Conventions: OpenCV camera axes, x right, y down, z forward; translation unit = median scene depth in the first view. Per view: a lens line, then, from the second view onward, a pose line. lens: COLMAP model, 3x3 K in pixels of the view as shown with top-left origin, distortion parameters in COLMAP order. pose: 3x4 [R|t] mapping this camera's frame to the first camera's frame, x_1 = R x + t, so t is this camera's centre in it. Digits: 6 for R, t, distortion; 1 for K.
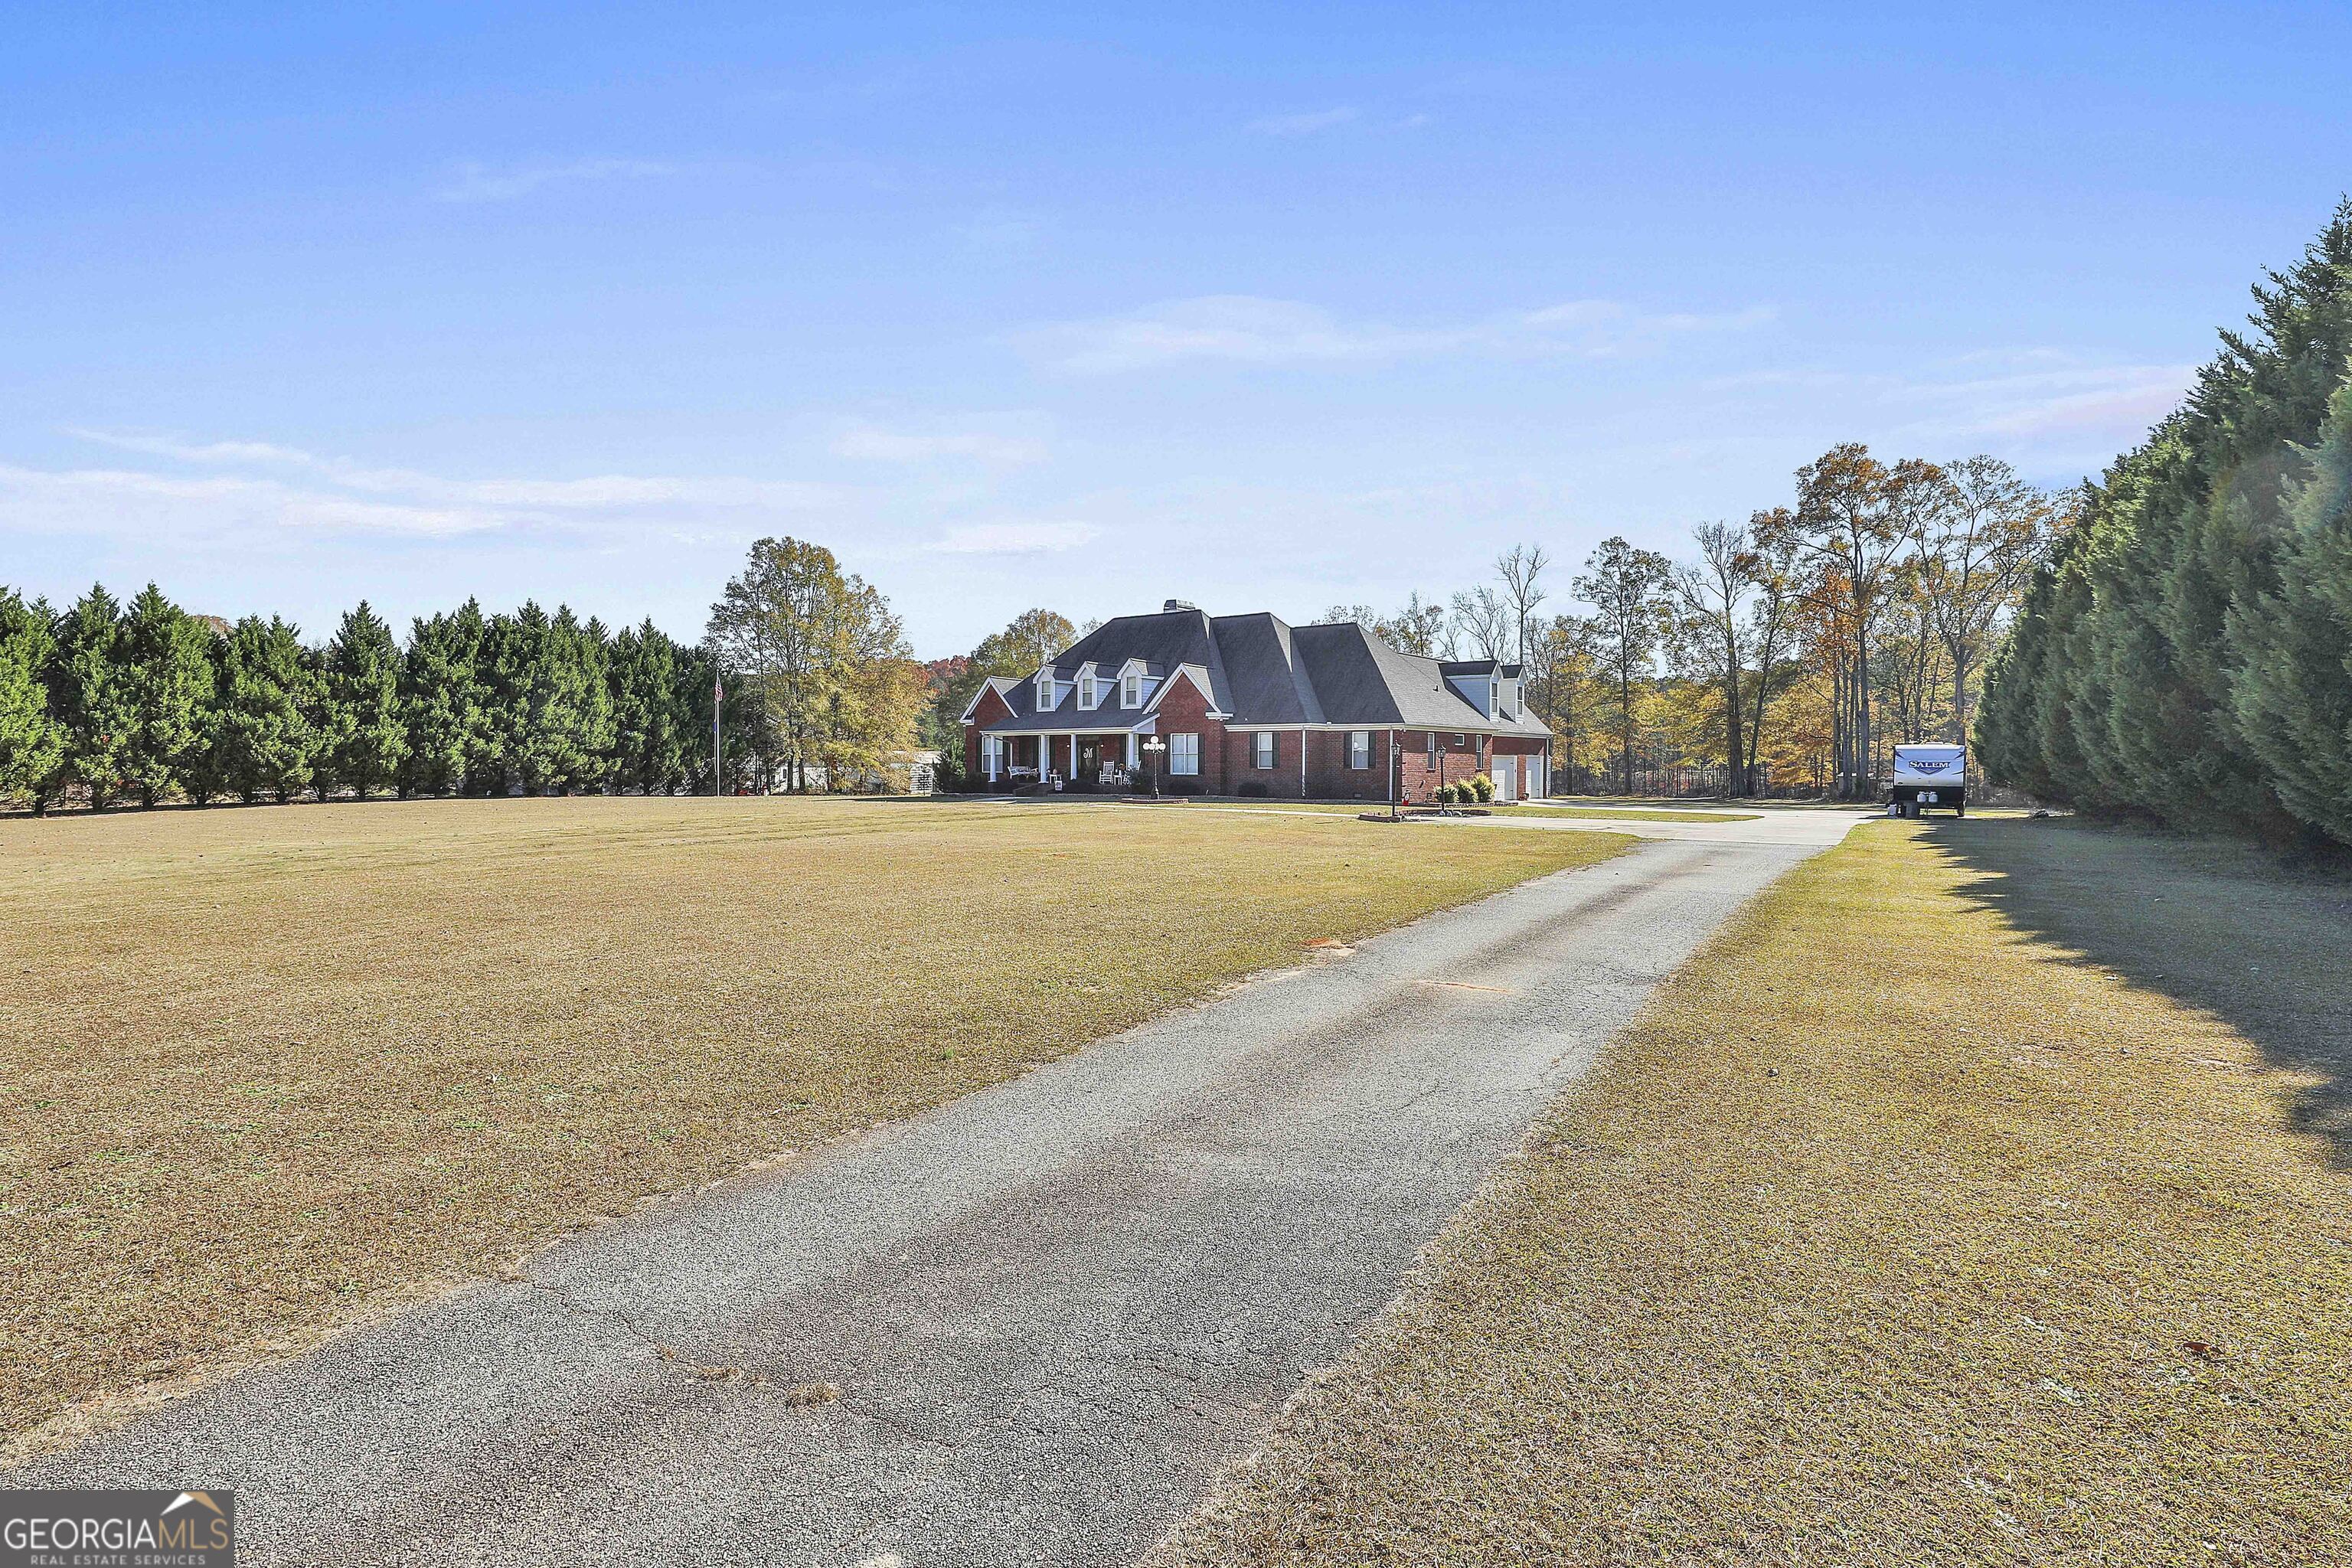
lens RADIAL K [[1135.0, 0, 1172.2], [0, 1135.0, 790.7], [0, 0, 1]] dist [0.000621, 0.000855]
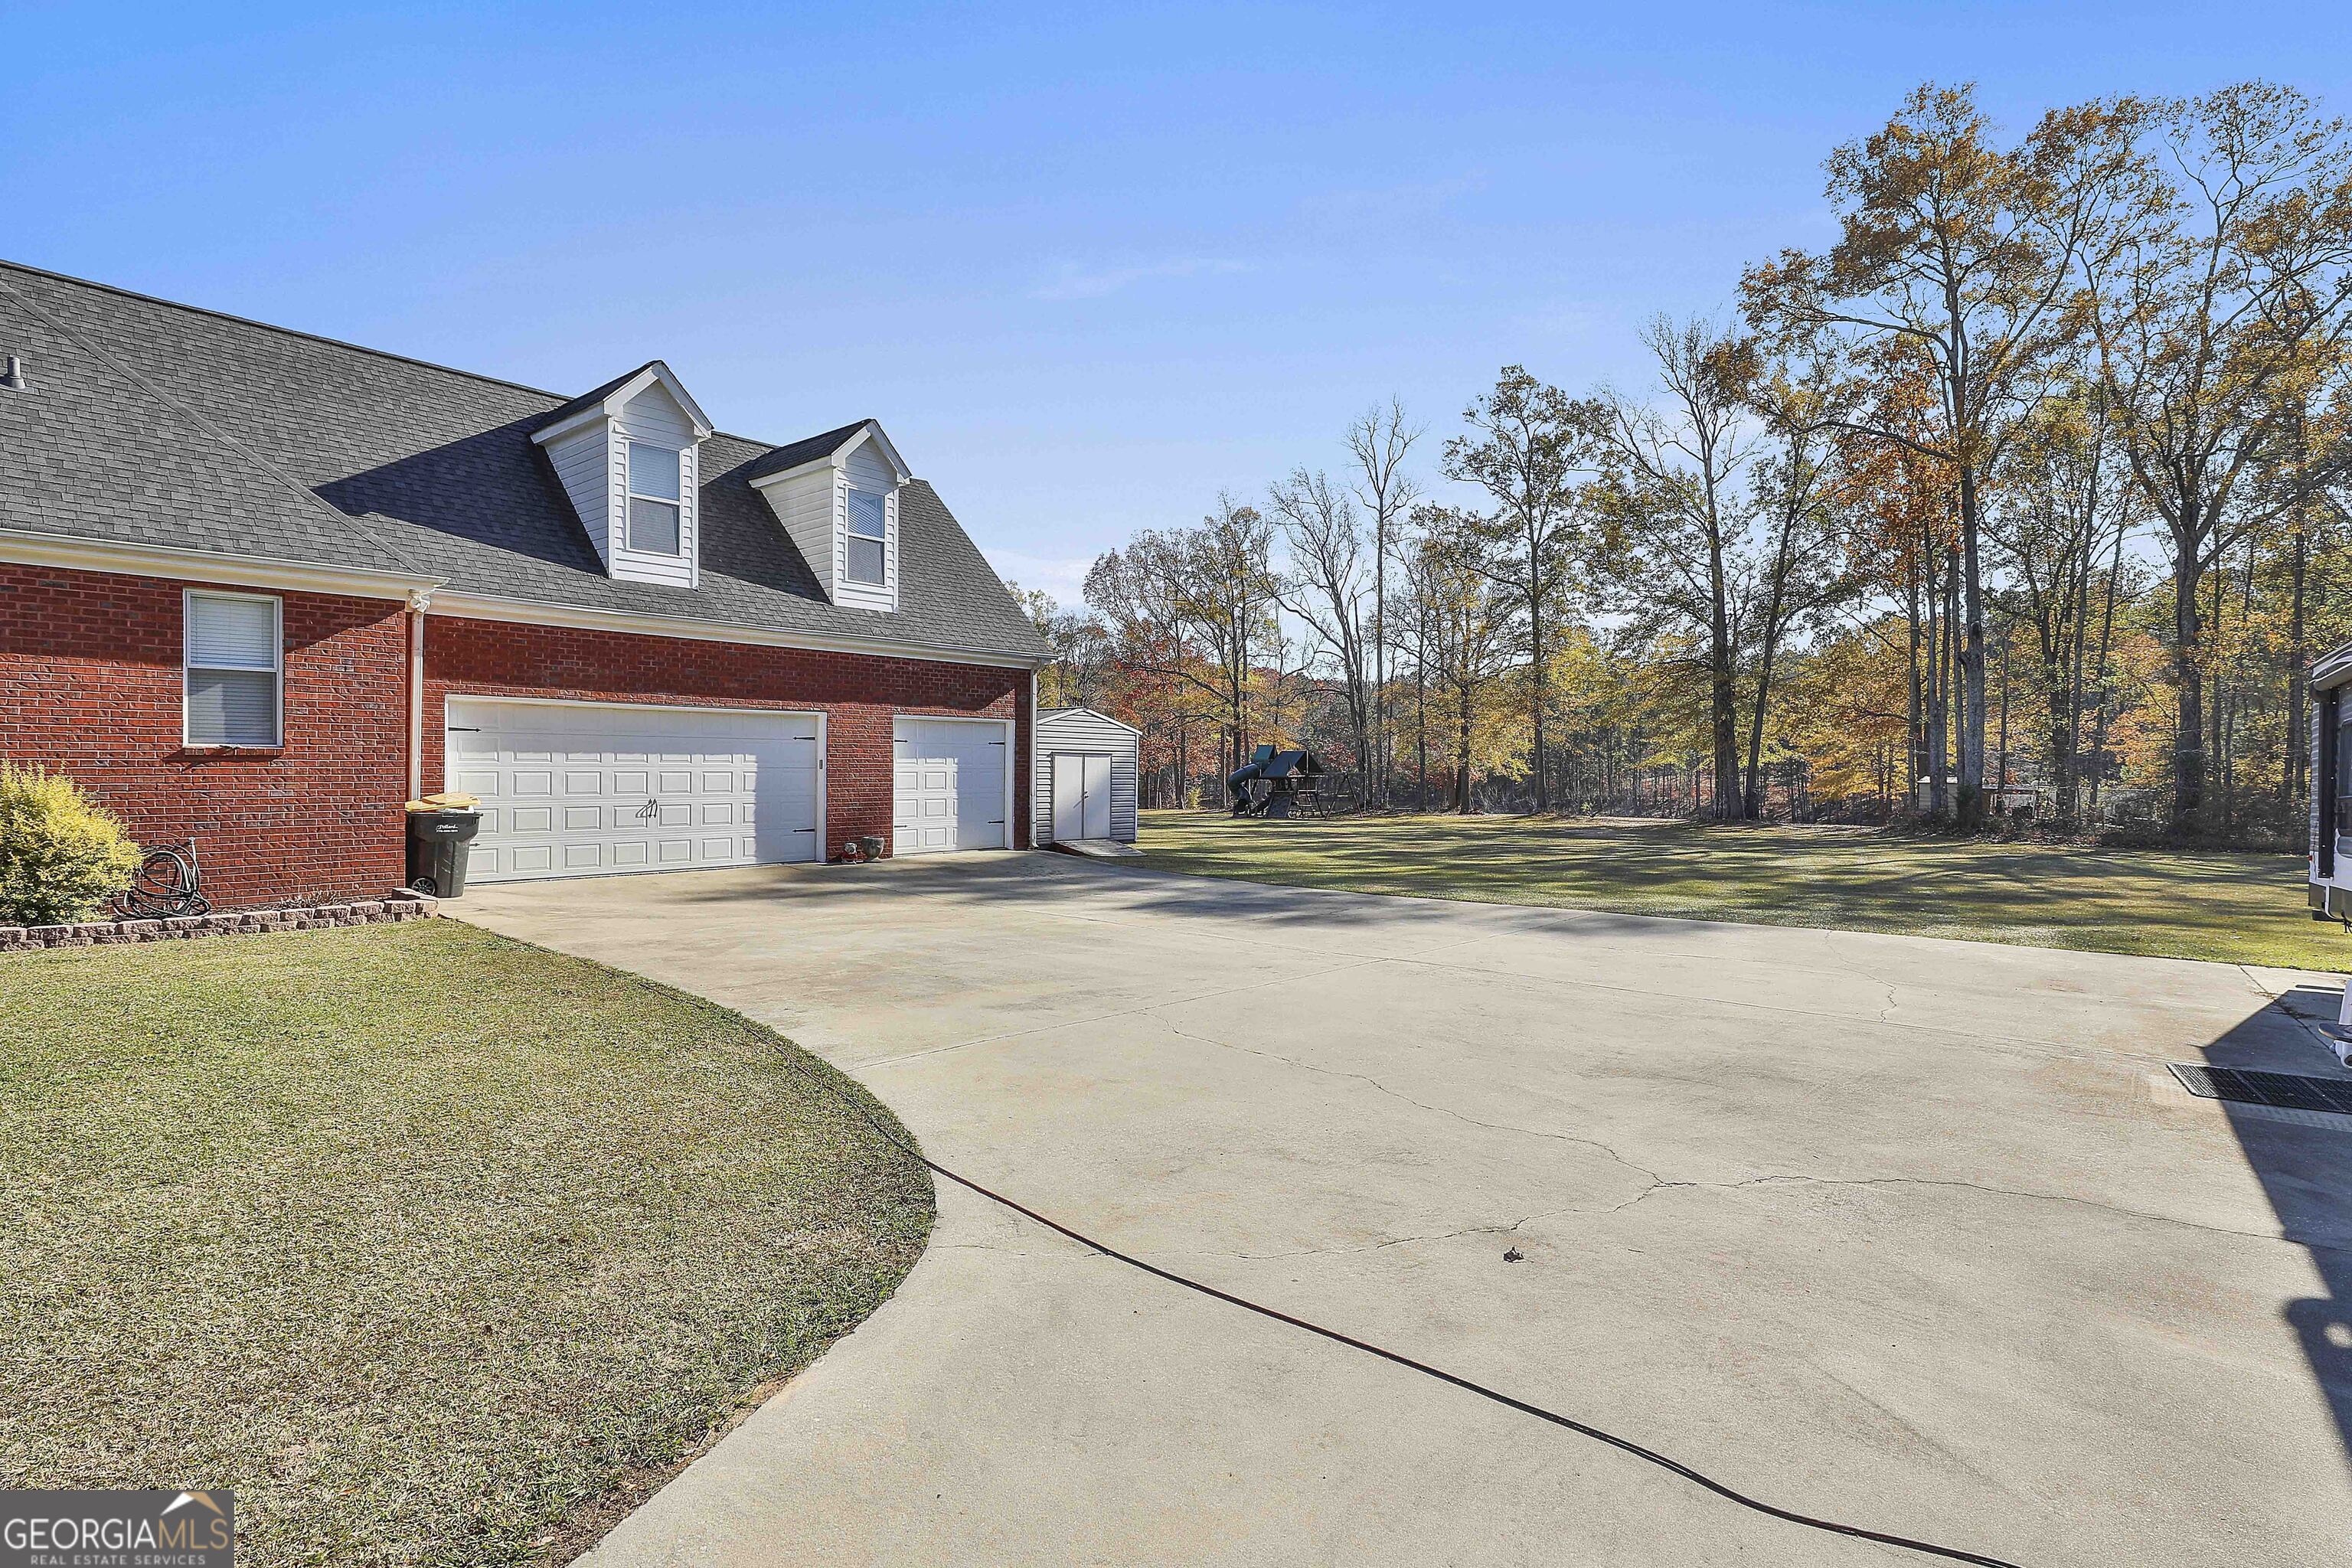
lens RADIAL K [[1135.0, 0, 1179.7], [0, 1135.0, 767.4], [0, 0, 1]] dist [0.000621, 0.000855]
pose [[0.999195, -0.000620, -0.040106, 0.249240], [-0.000265, 0.999757, -0.022053, -0.009150], [0.040110, 0.022046, 0.998952, 0.434233]]
